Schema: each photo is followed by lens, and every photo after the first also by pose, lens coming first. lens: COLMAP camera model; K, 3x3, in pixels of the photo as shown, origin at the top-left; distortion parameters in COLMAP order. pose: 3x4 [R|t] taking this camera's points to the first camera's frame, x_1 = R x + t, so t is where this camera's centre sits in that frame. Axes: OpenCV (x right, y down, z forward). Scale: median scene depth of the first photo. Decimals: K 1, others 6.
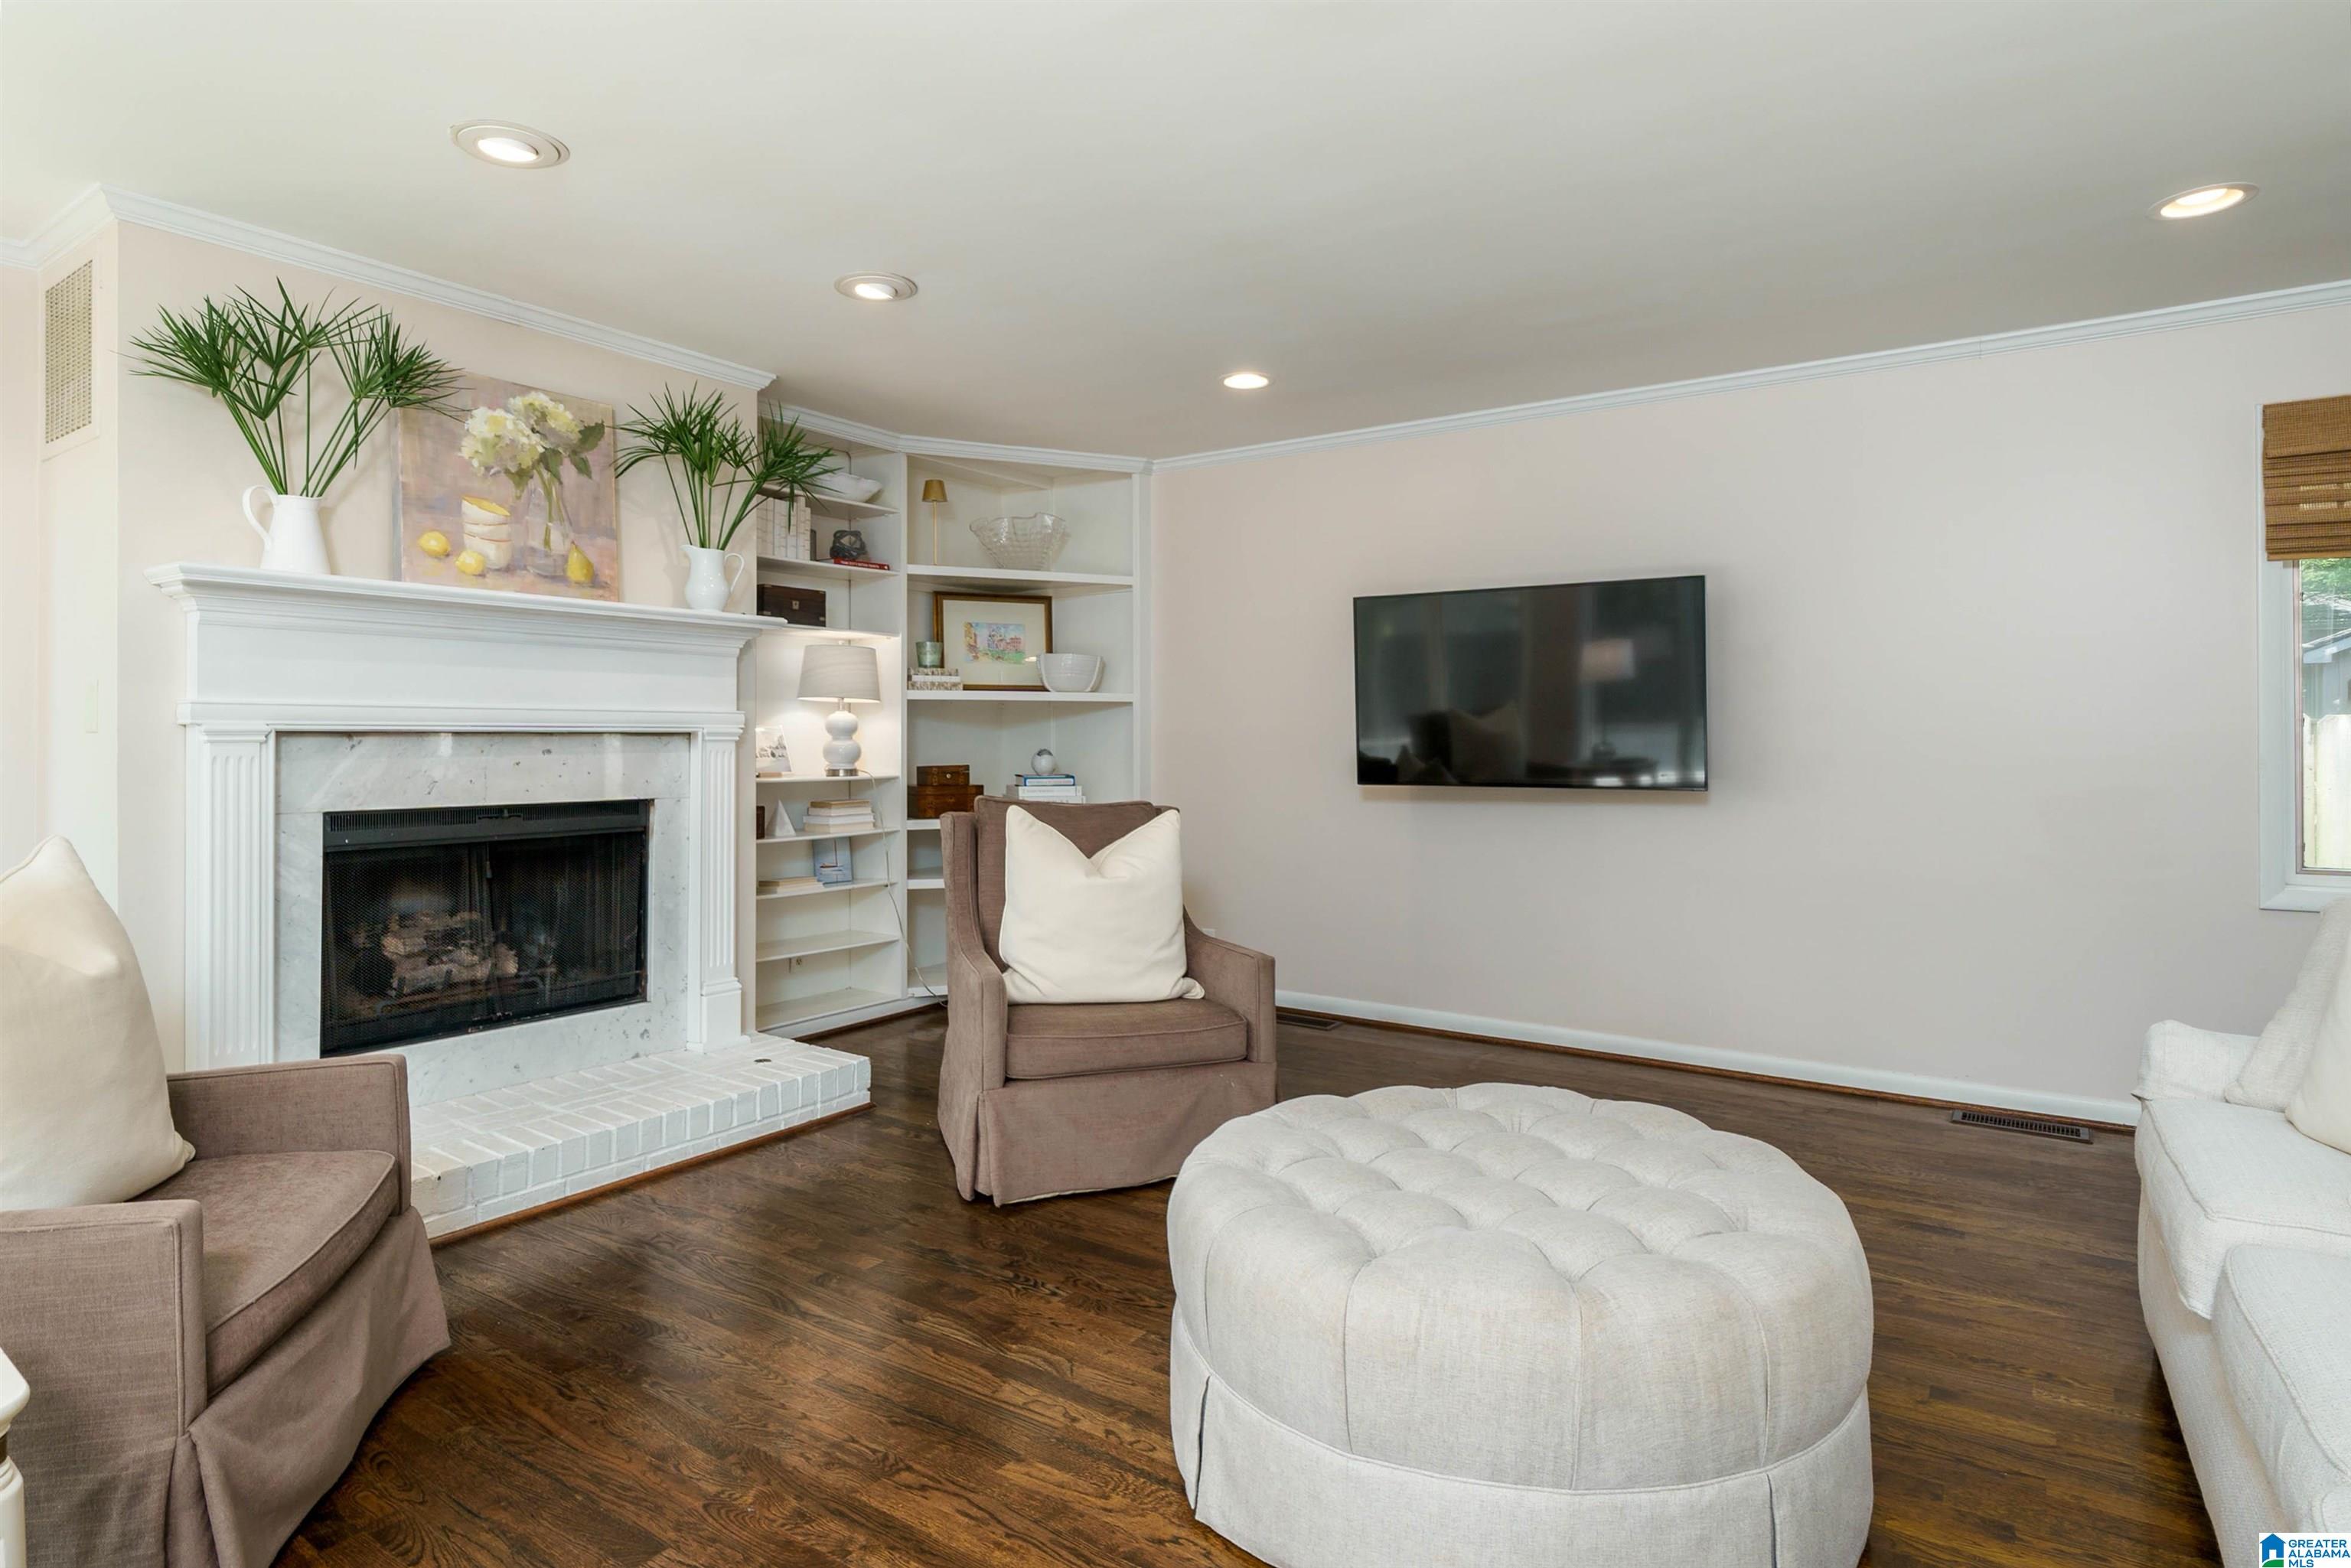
lens RADIAL K [[1250.3, 0, 1175.9], [0, 1250.3, 732.6], [0, 0, 1]] dist [-0.001705, -0.002206]
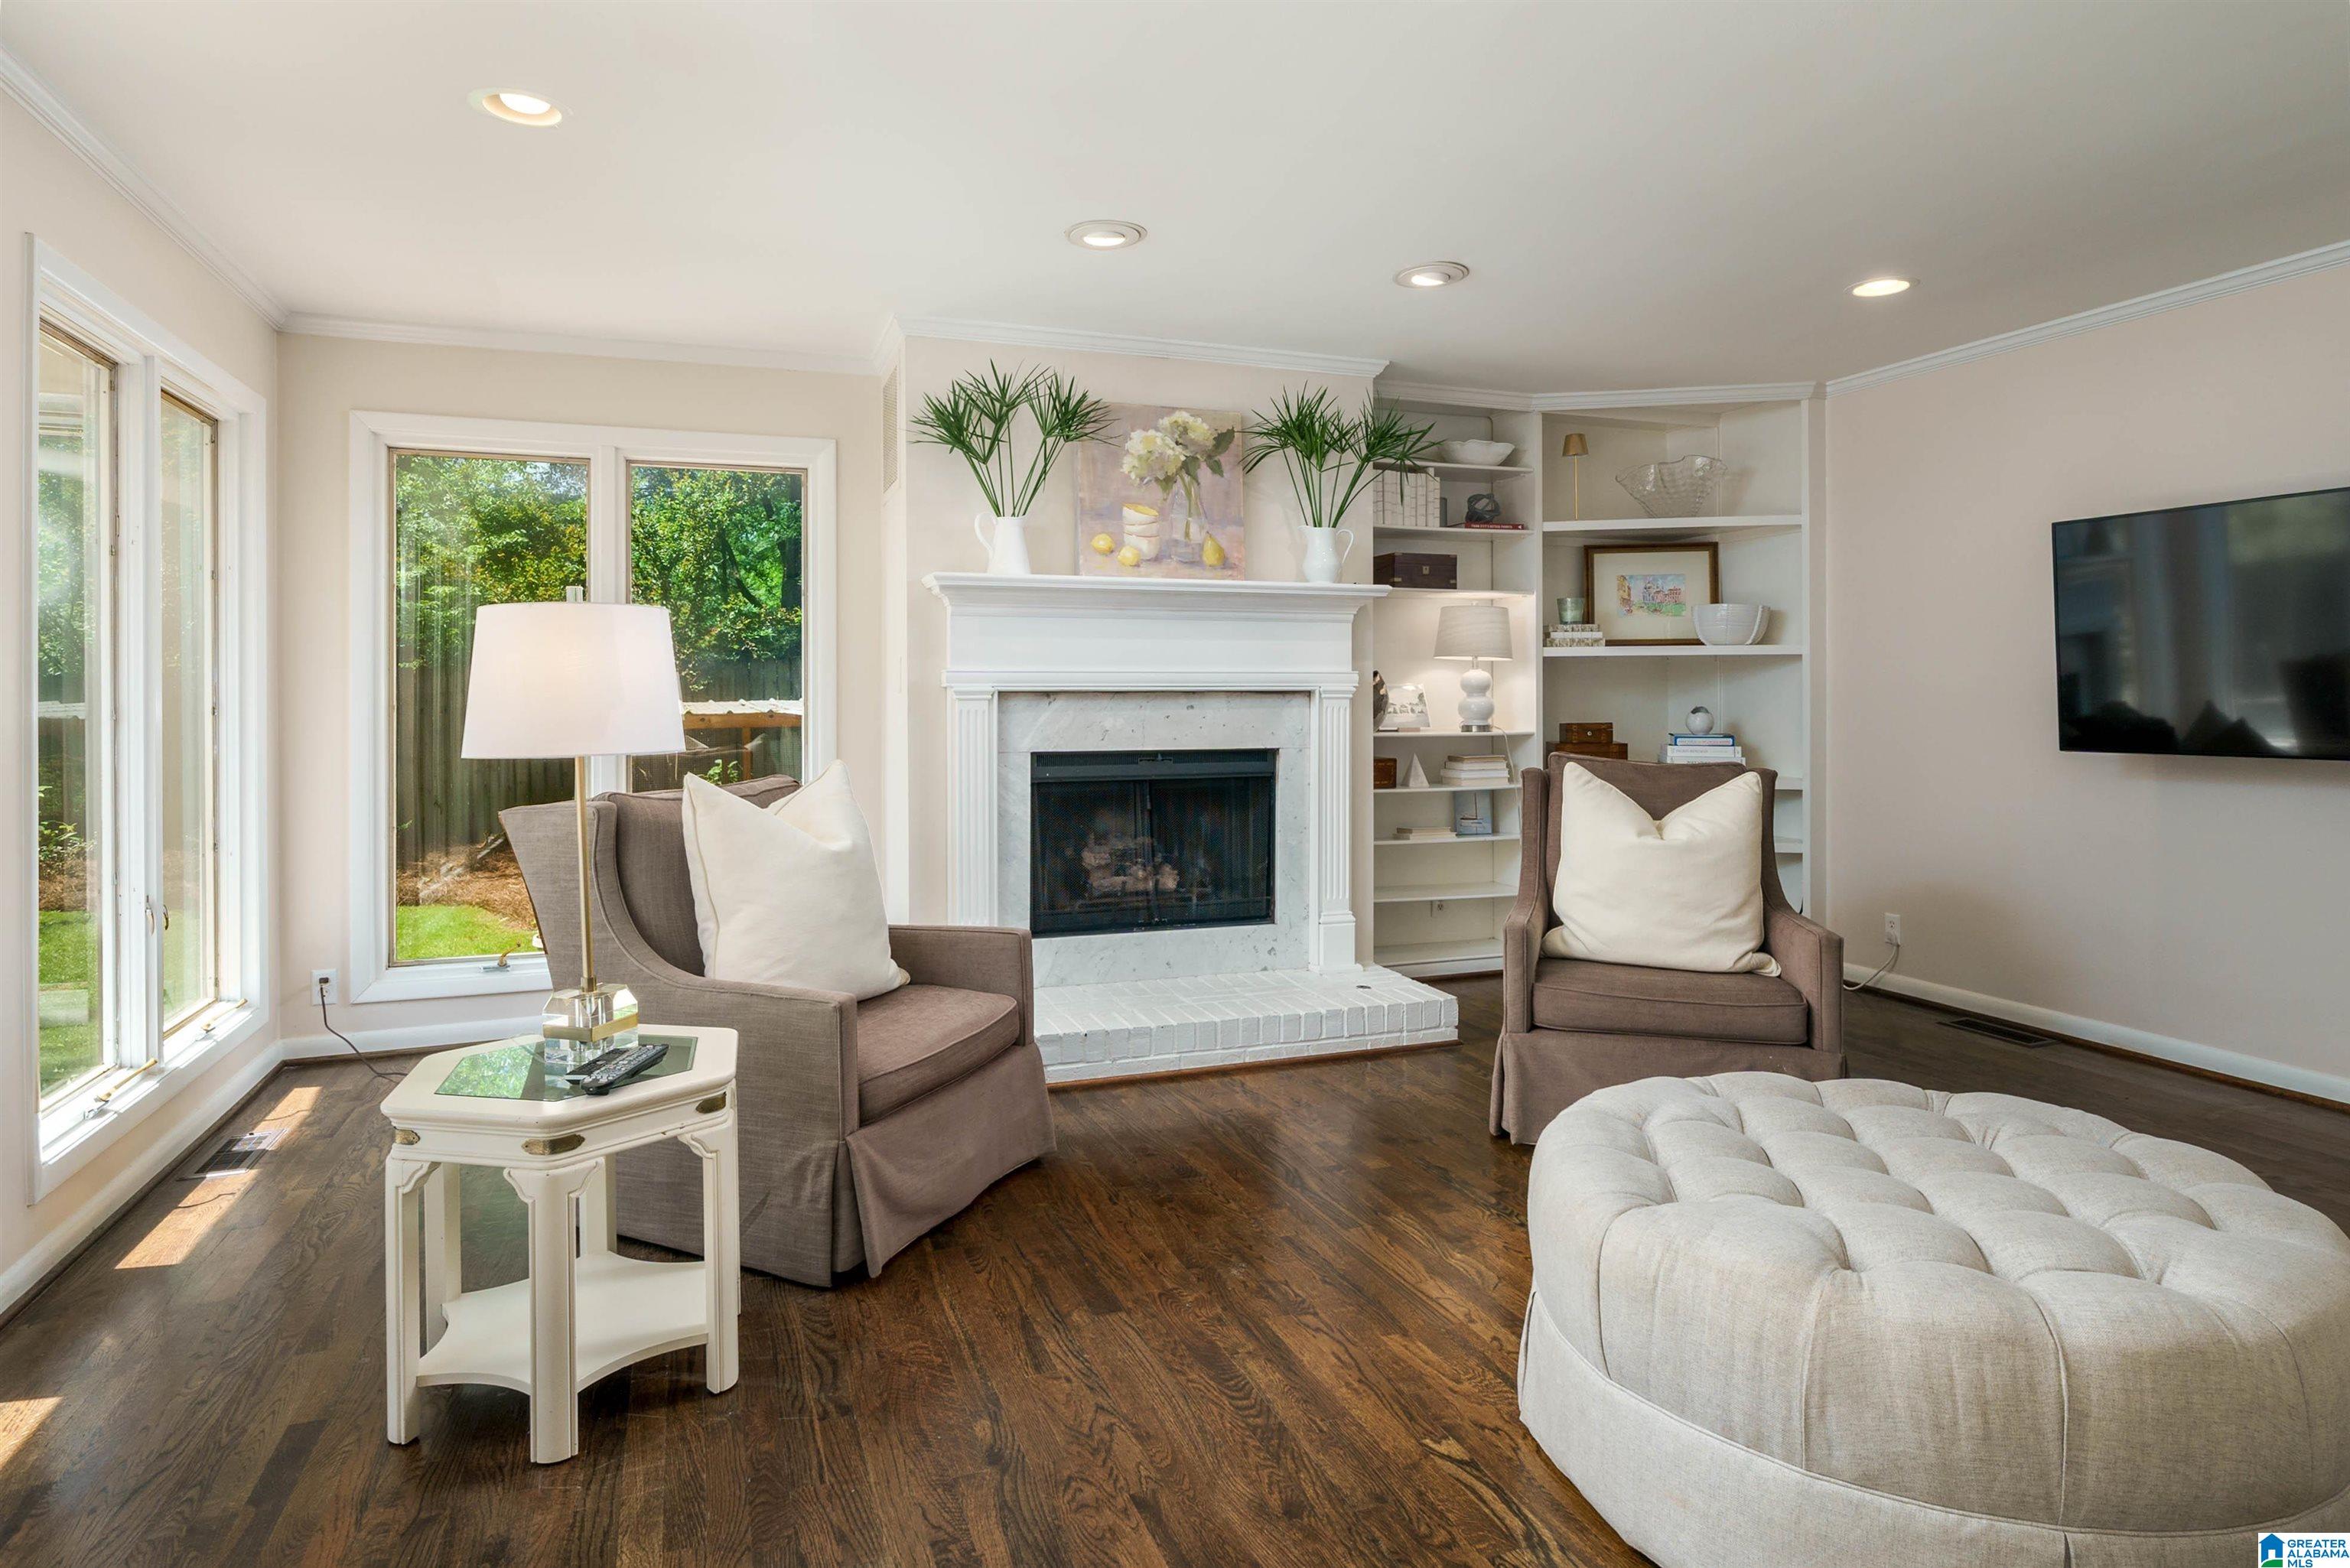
lens RADIAL K [[1306.6, 0, 1173.8], [0, 1306.6, 703.1], [0, 0, 1]] dist [-0.000647, 0.000914]
pose [[0.819465, 0.001458, -0.573127, 0.211344], [0.004839, 0.999944, 0.009463, -0.000897], [0.573108, -0.010528, 0.819412, -0.045979]]
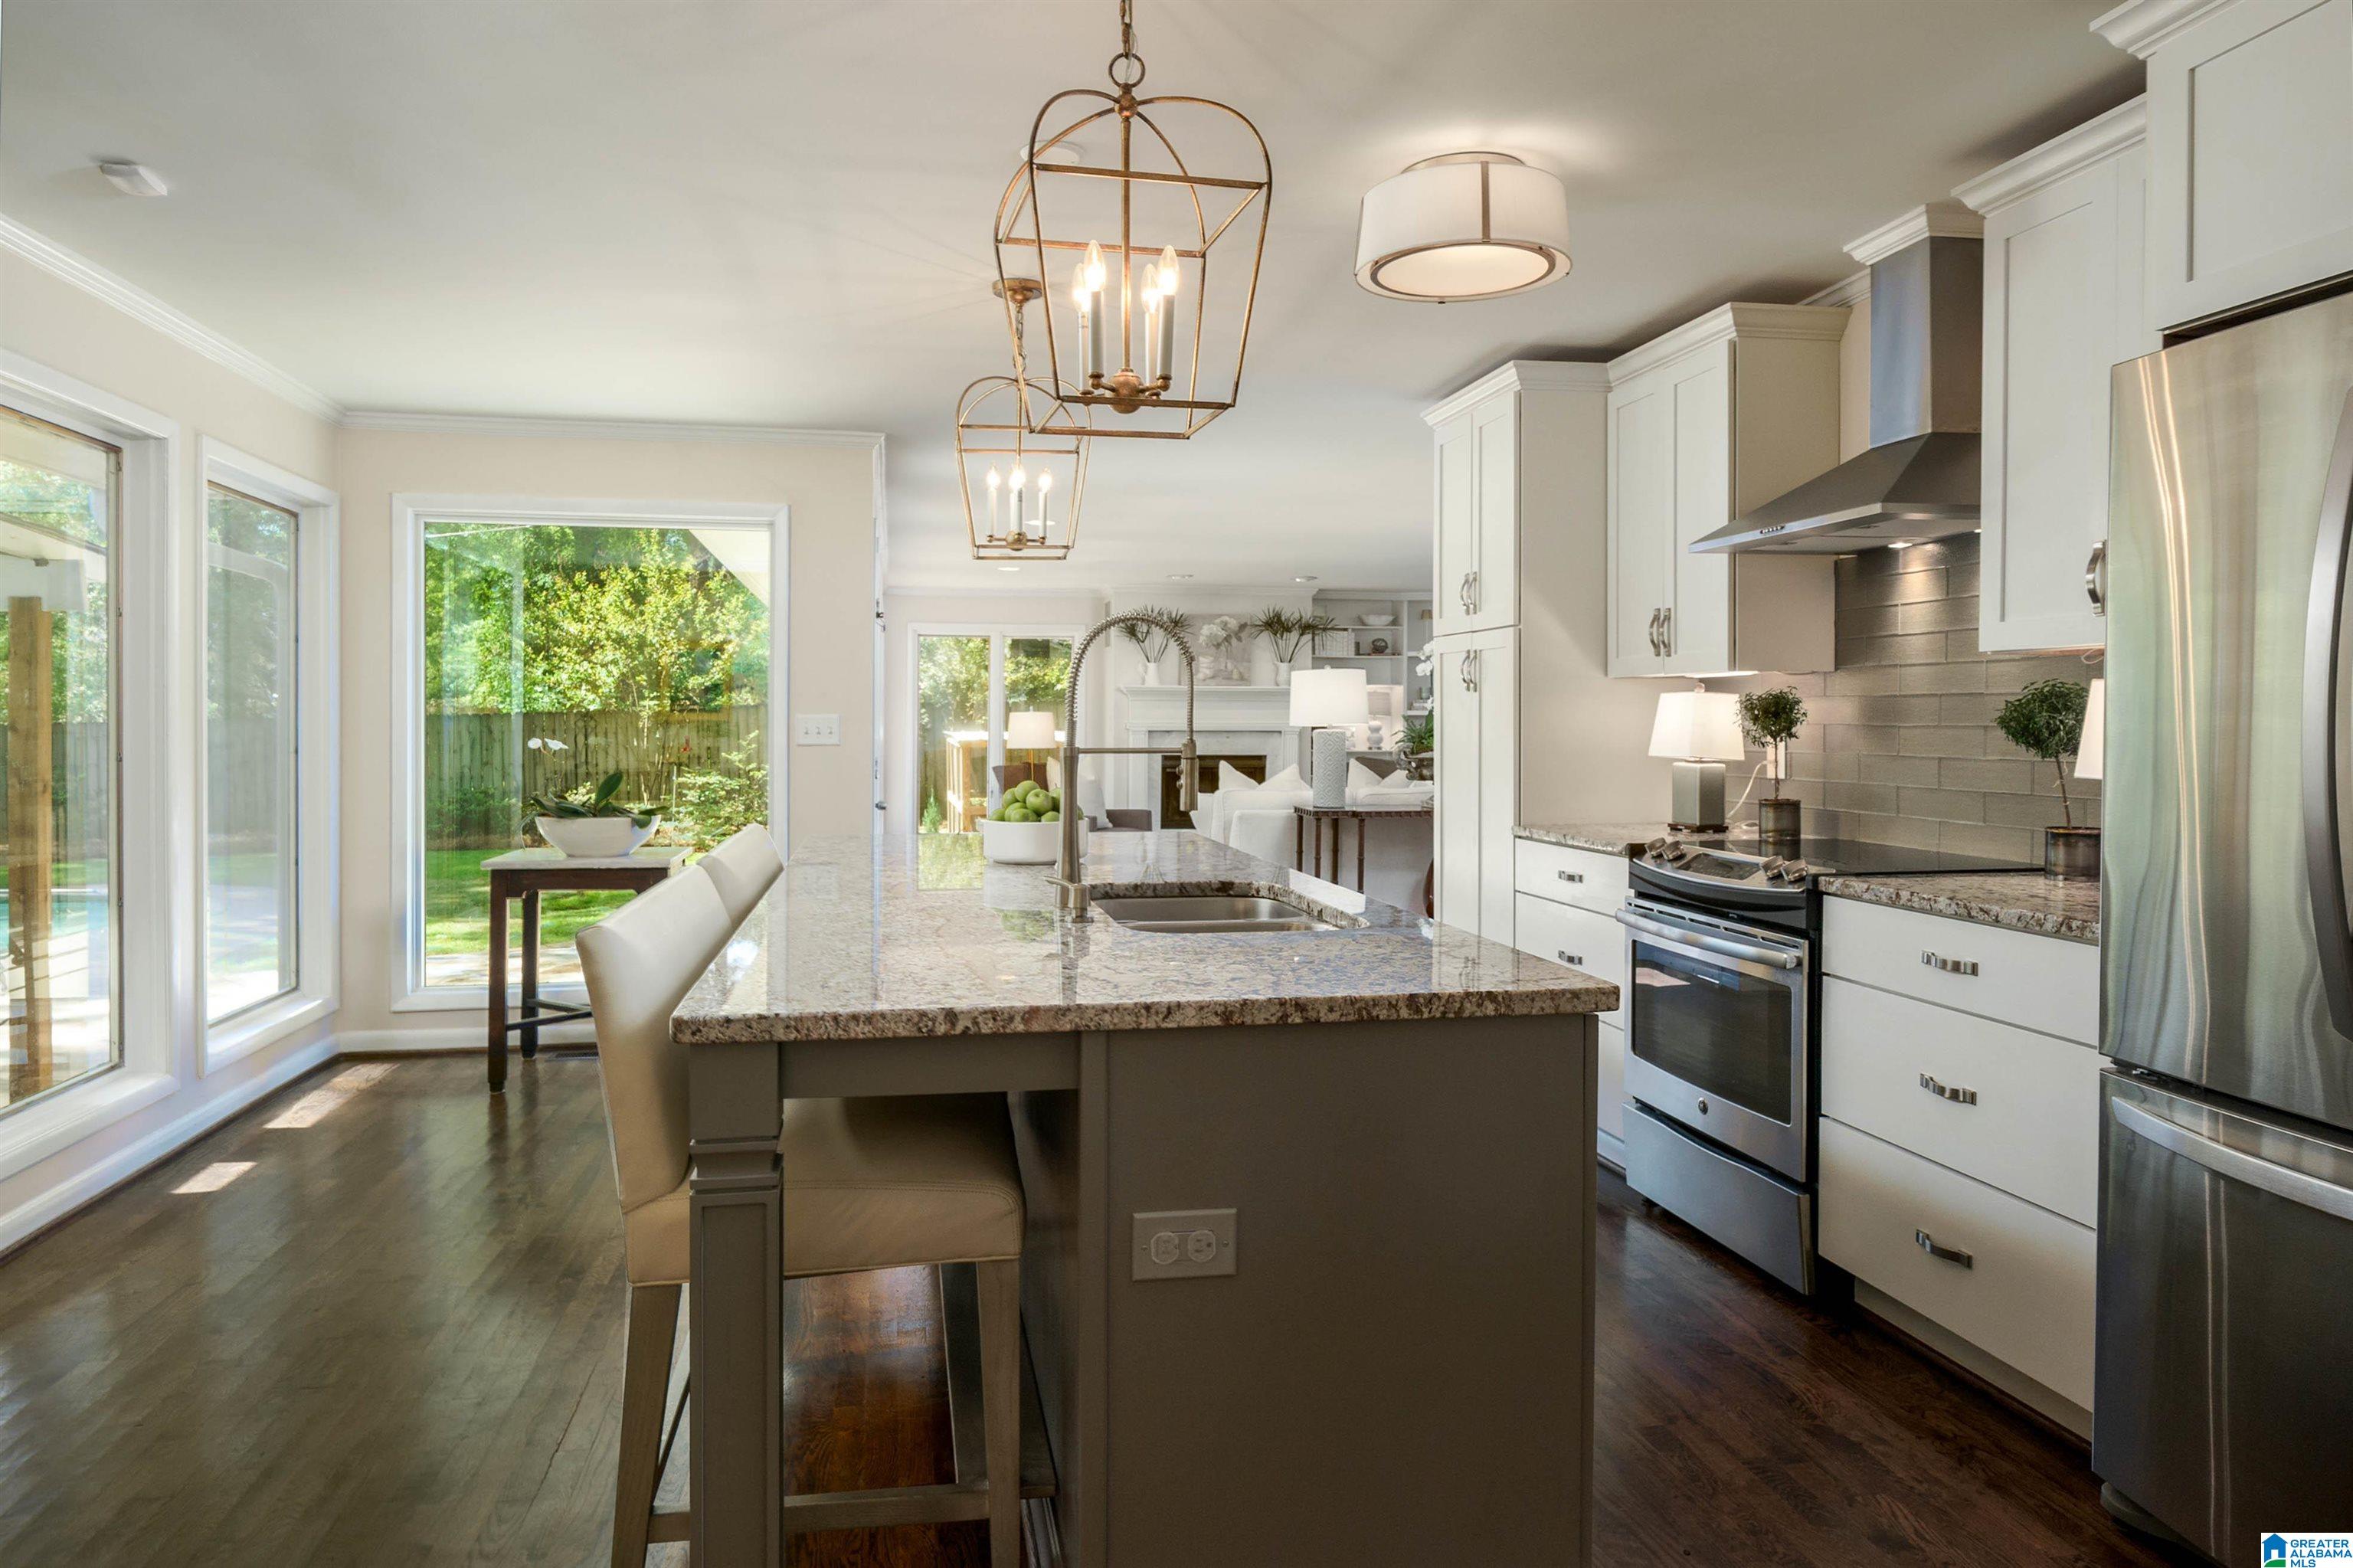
lens RADIAL K [[1454.9, 0, 1195.3], [0, 1454.9, 779.7], [0, 0, 1]] dist [-0.008161, 0.019918]
pose [[0.720774, 0.026749, -0.692654, 1.841226], [0.001073, 0.999211, 0.039703, -0.021955], [0.693169, -0.029360, 0.720177, -1.544087]]
